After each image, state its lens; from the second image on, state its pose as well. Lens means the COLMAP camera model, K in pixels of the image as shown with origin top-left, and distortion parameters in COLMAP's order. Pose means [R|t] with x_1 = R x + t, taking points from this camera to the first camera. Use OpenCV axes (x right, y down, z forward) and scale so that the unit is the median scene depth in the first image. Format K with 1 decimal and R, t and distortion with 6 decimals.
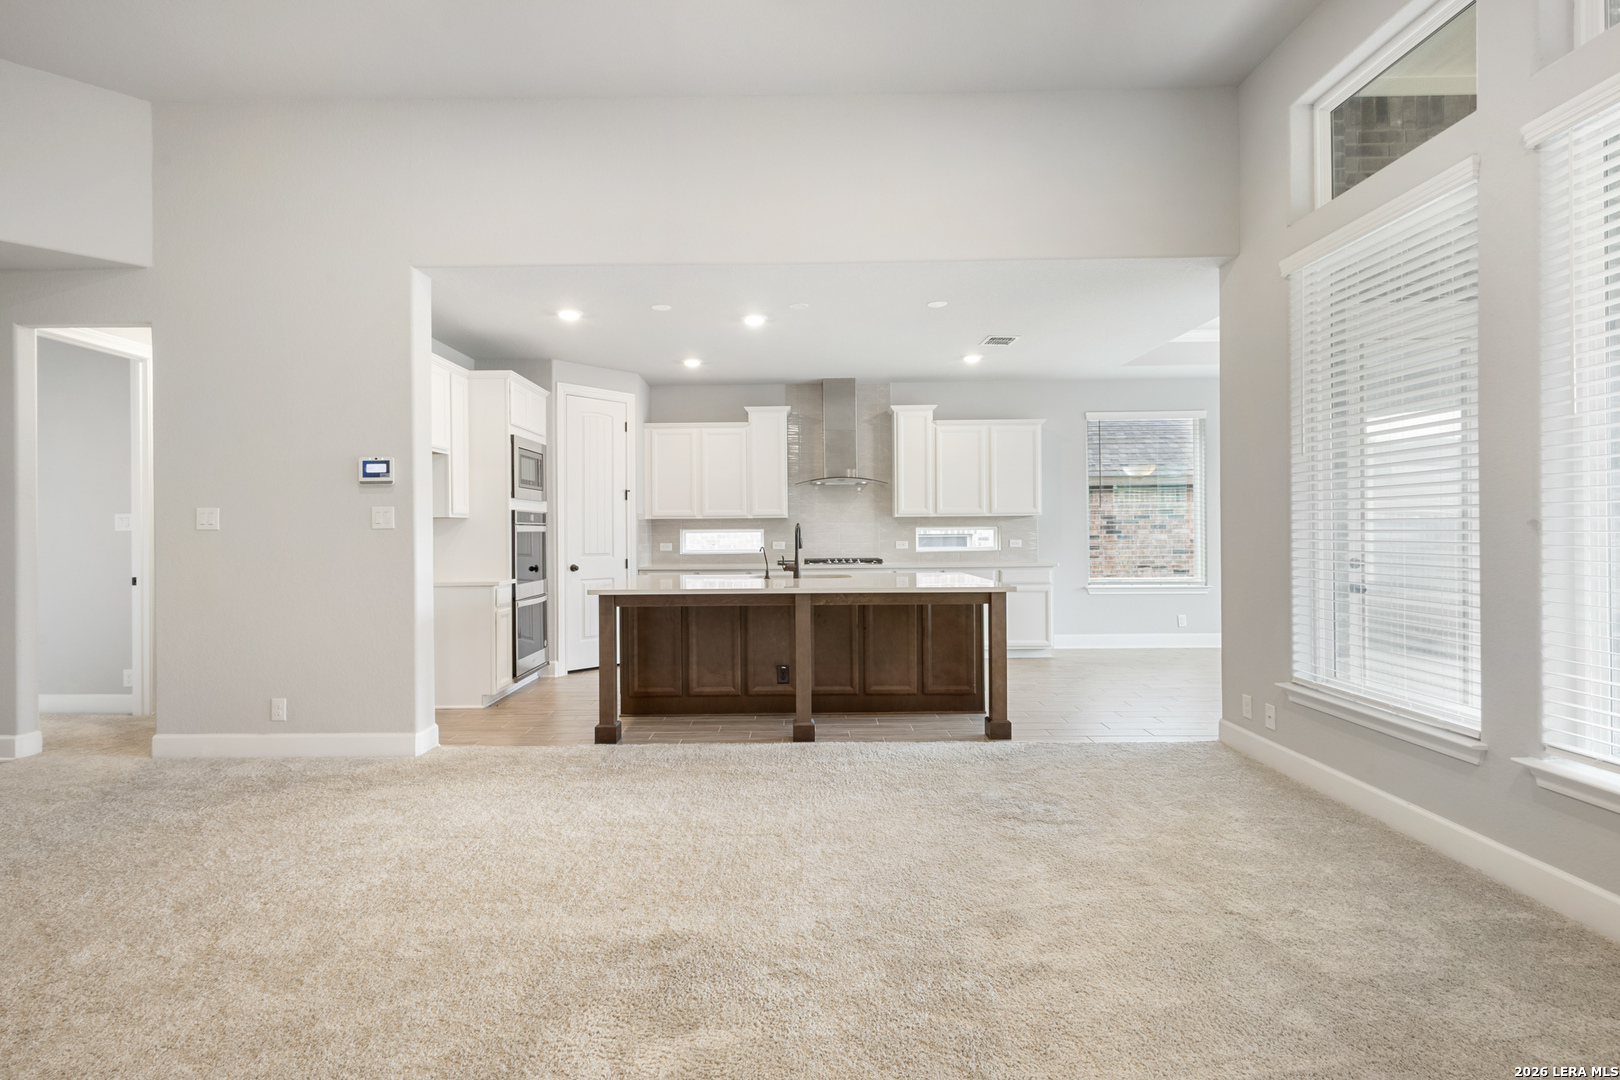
lens RADIAL K [[773.0, 0, 807.9], [0, 773.0, 530.2], [0, 0, 1]] dist [0.009512, -0.000995]
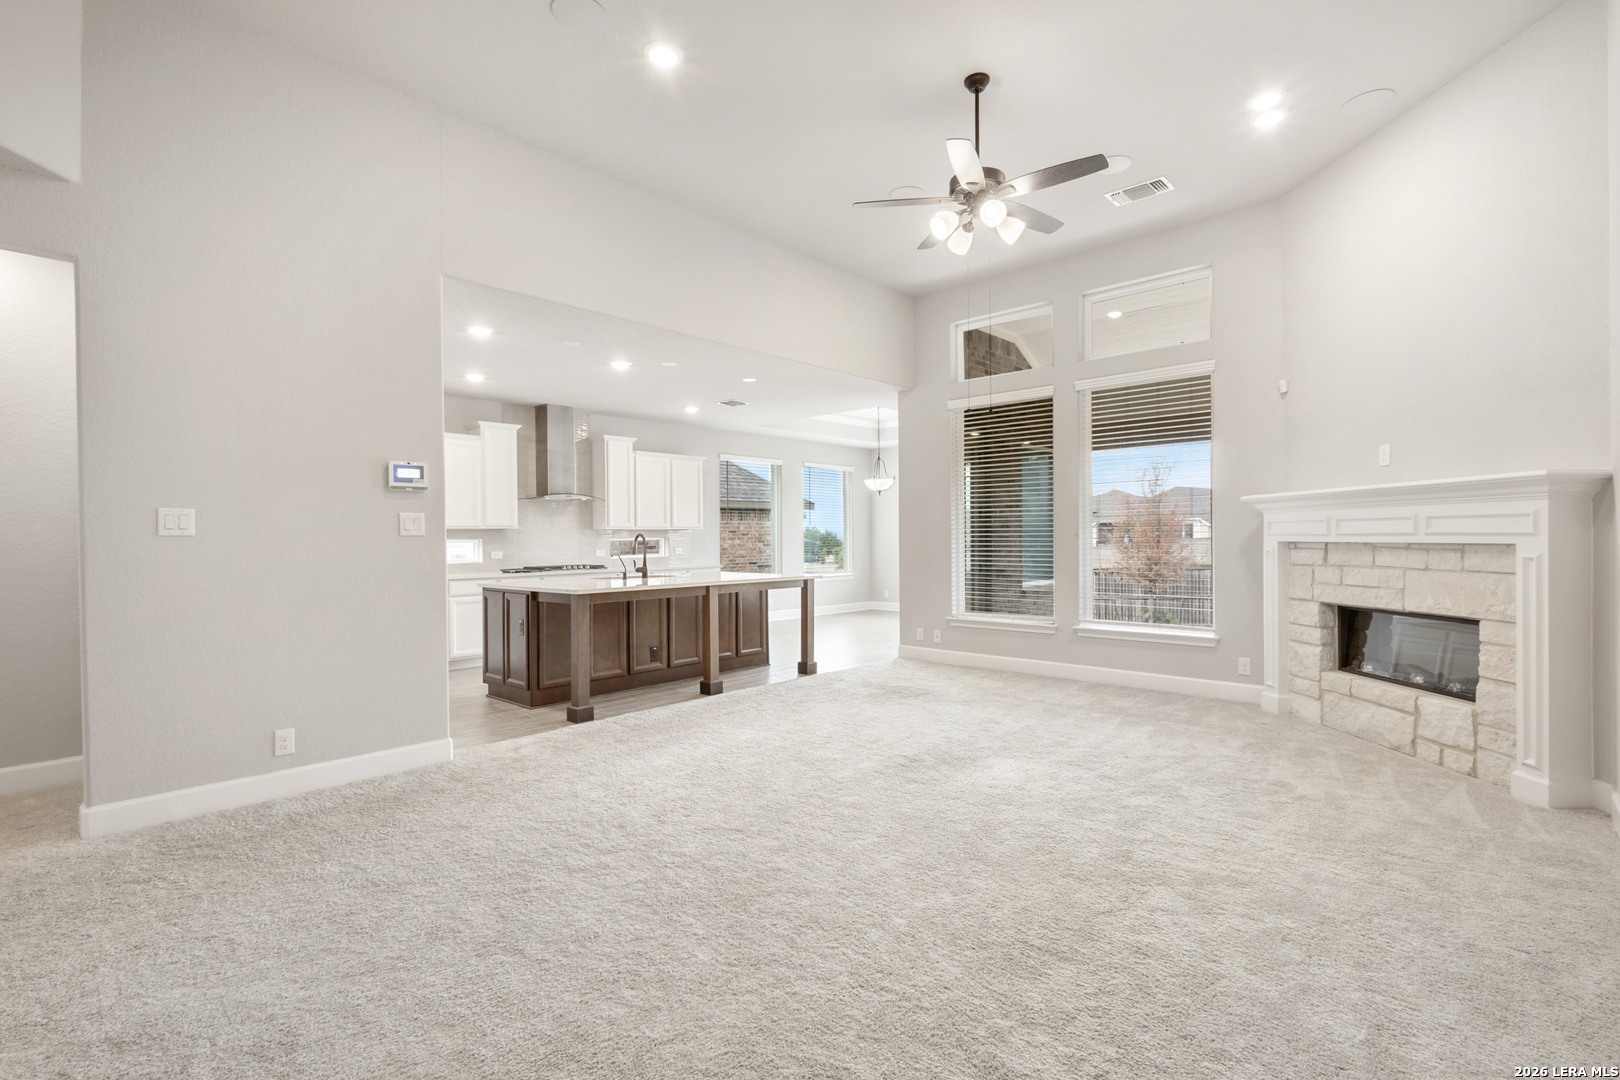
lens RADIAL K [[773.0, 0, 796.9], [0, 773.0, 543.2], [0, 0, 1]] dist [0.009512, -0.000995]
pose [[0.665442, -0.001270, 0.746448, -0.779454], [0.002089, 0.999998, -0.000160, 0.007354], [-0.746446, 0.001666, 0.665443, -0.009980]]
